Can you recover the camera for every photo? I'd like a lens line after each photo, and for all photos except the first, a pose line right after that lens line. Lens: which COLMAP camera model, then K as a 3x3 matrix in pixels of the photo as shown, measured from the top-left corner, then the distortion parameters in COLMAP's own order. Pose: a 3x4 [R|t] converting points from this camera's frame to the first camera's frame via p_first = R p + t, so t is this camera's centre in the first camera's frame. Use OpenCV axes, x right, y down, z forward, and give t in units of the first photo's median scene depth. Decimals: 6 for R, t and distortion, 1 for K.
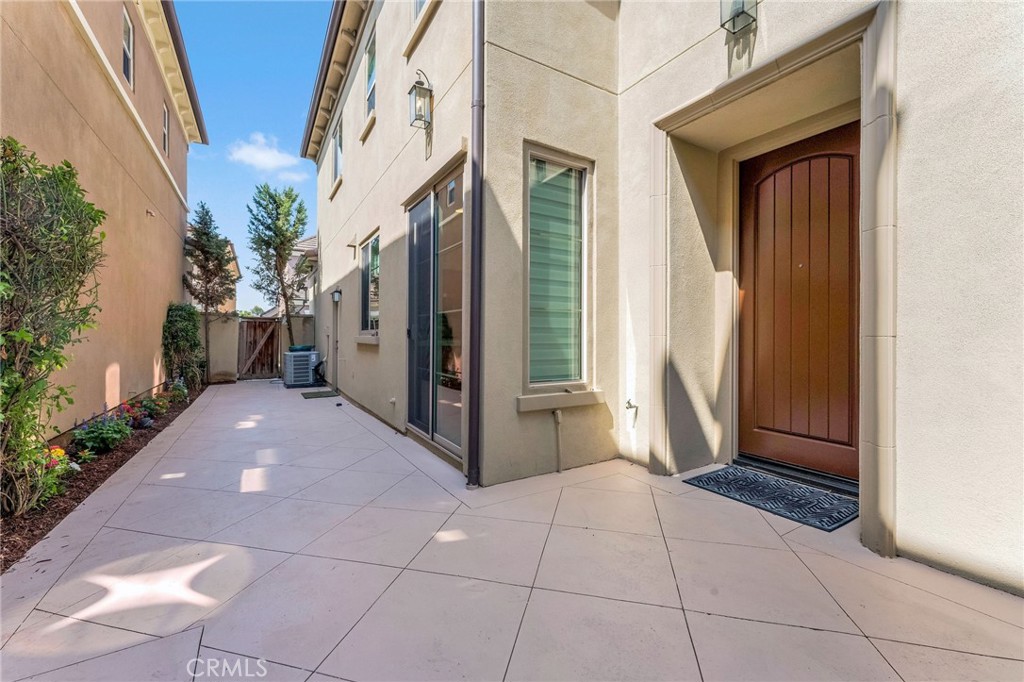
lens RADIAL K [[420.1, 0, 509.0], [0, 420.1, 334.8], [0, 0, 1]] dist [0.000986, 0.000106]
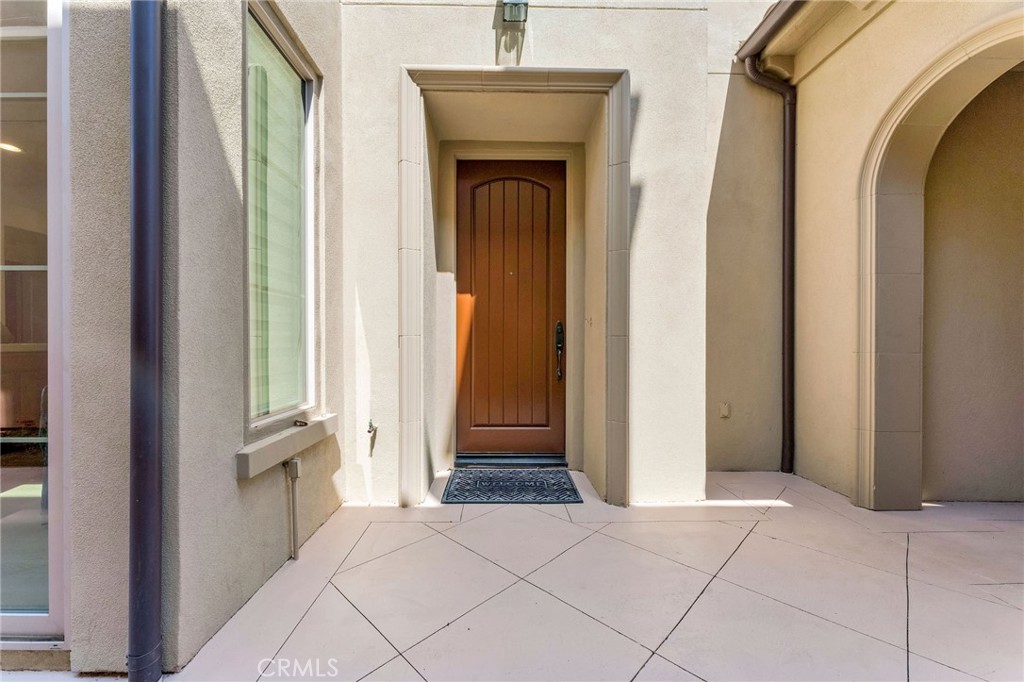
lens RADIAL K [[406.7, 0, 505.2], [0, 406.7, 344.0], [0, 0, 1]] dist [0.000685, -0.000073]
pose [[0.505891, -0.010935, 0.862528, -0.266860], [0.000323, 0.999922, 0.012487, 0.009882], [-0.862597, -0.006038, 0.505855, 0.508416]]
